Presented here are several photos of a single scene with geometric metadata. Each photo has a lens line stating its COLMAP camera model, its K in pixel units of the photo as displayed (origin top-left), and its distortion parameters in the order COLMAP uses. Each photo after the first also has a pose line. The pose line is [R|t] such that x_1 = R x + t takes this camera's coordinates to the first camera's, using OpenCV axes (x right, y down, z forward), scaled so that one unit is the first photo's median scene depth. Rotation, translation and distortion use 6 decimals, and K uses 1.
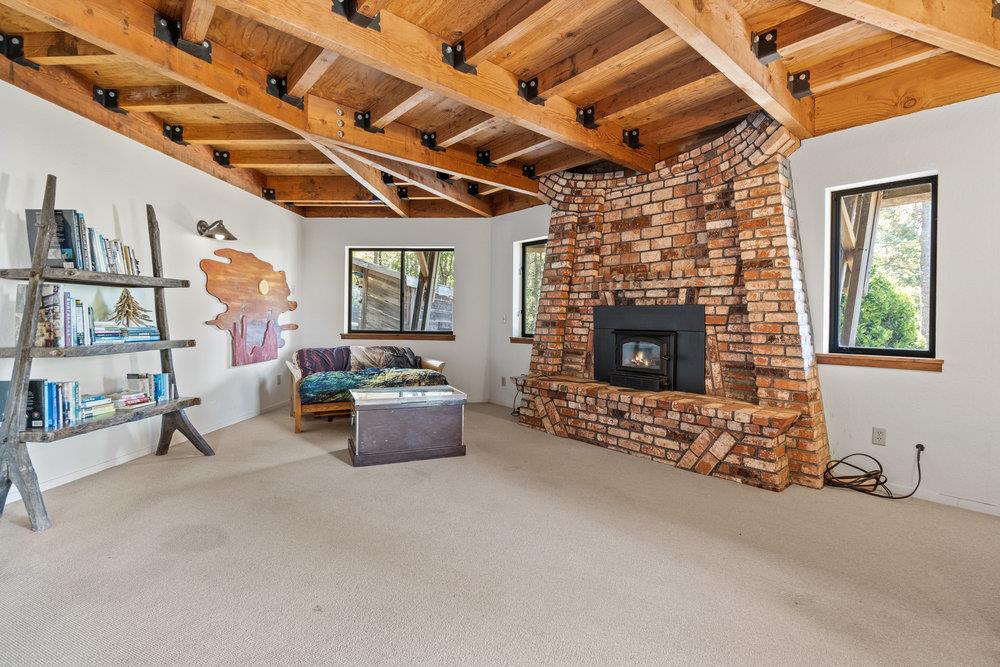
lens RADIAL K [[461.5, 0, 505.5], [0, 461.5, 316.4], [0, 0, 1]] dist [-0.000581, 0.000996]
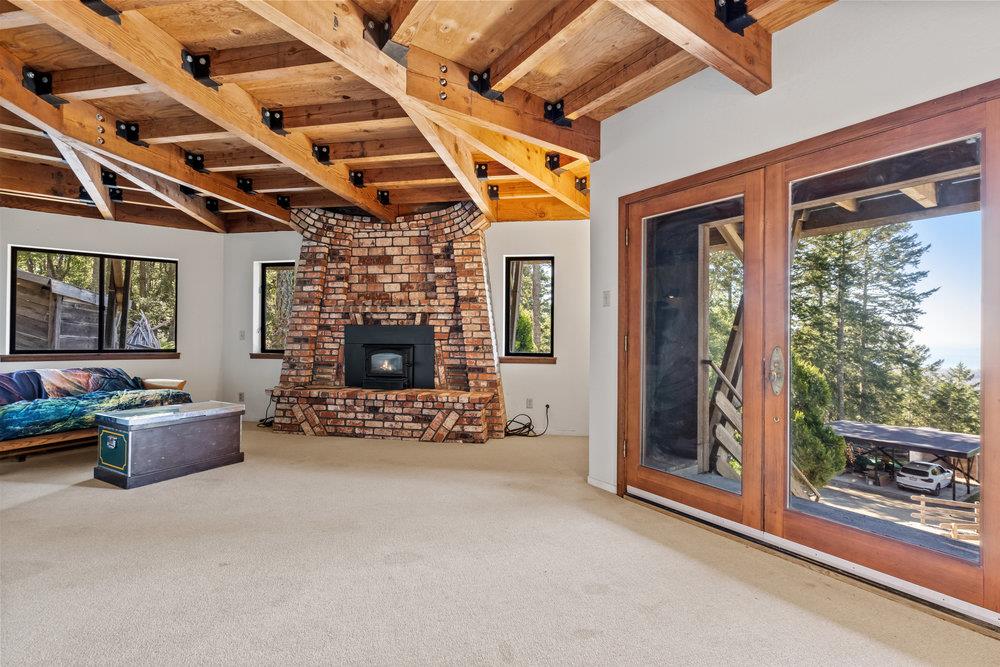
lens RADIAL K [[461.5, 0, 505.5], [0, 461.5, 316.4], [0, 0, 1]] dist [-0.000581, 0.000996]
pose [[0.776461, 0.021990, 0.629782, -0.276547], [-0.002240, 0.999481, -0.032137, -0.007561], [-0.630162, 0.023543, 0.776107, -0.226793]]
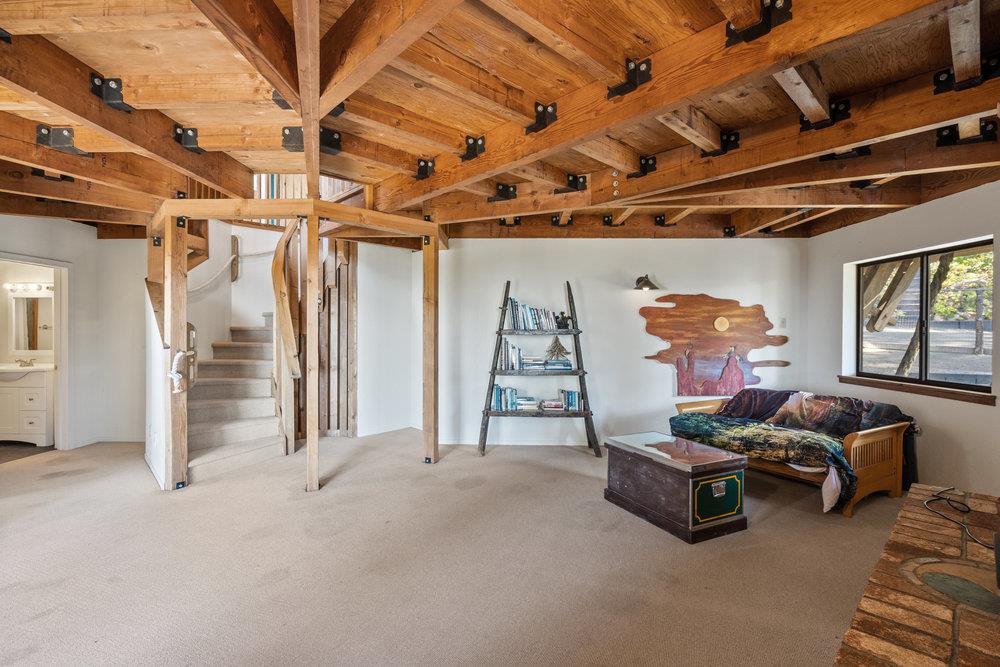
lens RADIAL K [[455.5, 0, 500.0], [0, 455.5, 333.5], [0, 0, 1]] dist [0.000333, 0.000378]
pose [[0.037990, -0.005630, -0.999262, 0.619721], [0.003000, 0.999980, -0.005520, -0.048823], [0.999274, -0.002788, 0.038006, 0.593821]]
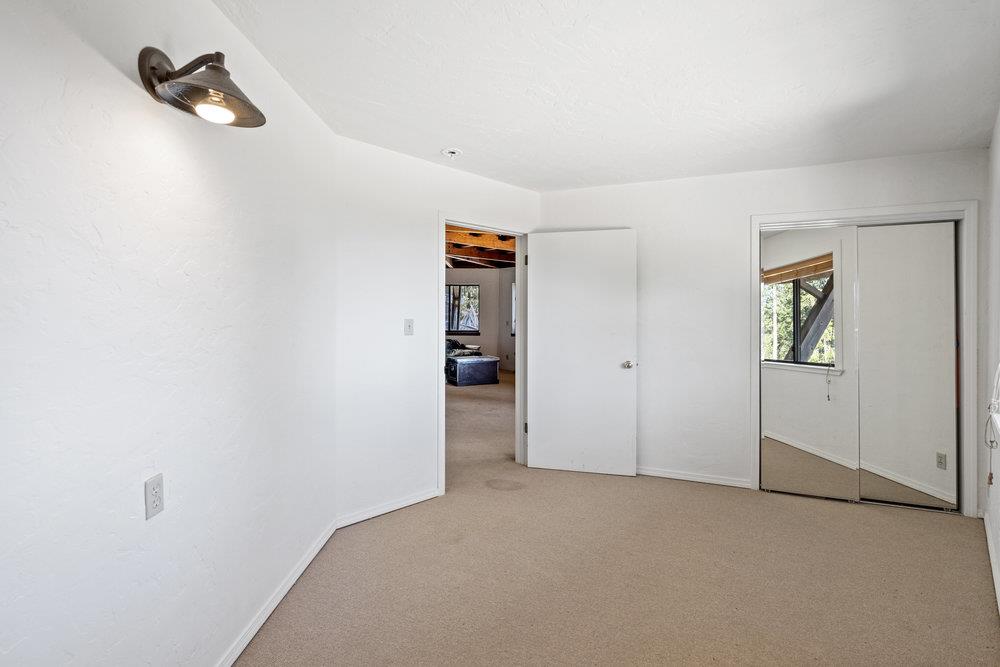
lens RADIAL K [[461.5, 0, 505.5], [0, 461.5, 316.4], [0, 0, 1]] dist [-0.000581, 0.000996]
pose [[0.997673, -0.006879, 0.067831, -0.194476], [0.007384, 0.999947, -0.007194, -0.014468], [-0.067778, 0.007678, 0.997671, -1.223079]]
